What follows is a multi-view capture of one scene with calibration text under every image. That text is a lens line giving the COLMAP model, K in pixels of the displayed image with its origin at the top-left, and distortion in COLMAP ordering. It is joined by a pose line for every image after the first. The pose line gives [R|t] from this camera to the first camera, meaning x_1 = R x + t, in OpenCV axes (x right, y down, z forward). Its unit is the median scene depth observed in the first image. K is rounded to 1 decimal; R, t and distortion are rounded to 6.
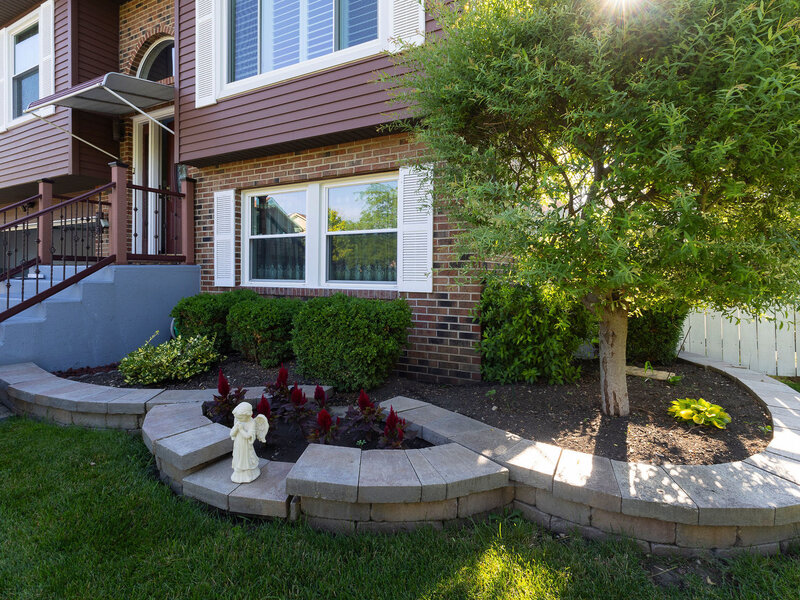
lens RADIAL K [[432.2, 0, 401.6], [0, 432.2, 279.0], [0, 0, 1]] dist [0.003109, 0.000357]
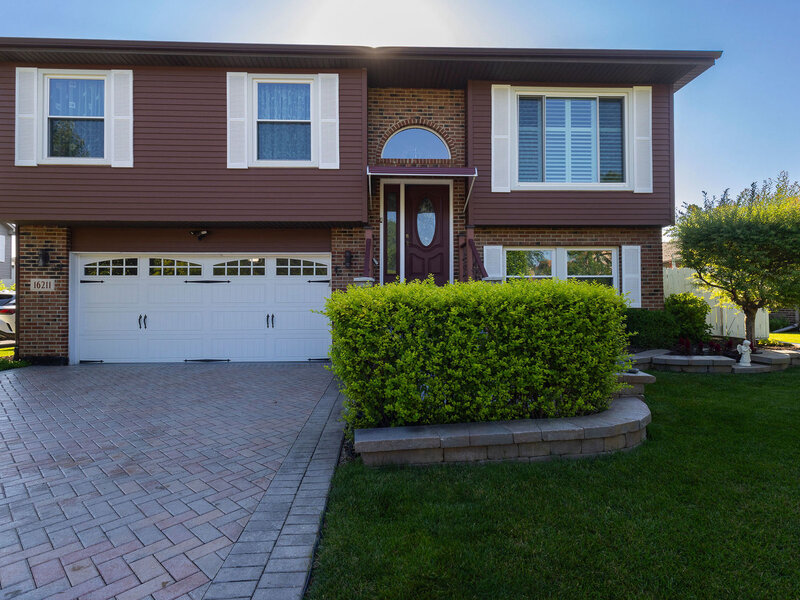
lens RADIAL K [[444.1, 0, 400.0], [0, 444.1, 300.0], [0, 0, 1]] dist [0.014389, 0.001139]
pose [[0.853277, -0.010274, 0.521357, -1.619897], [0.014788, 0.999881, -0.004499, -0.010447], [-0.521248, 0.011549, 0.853327, -0.176238]]
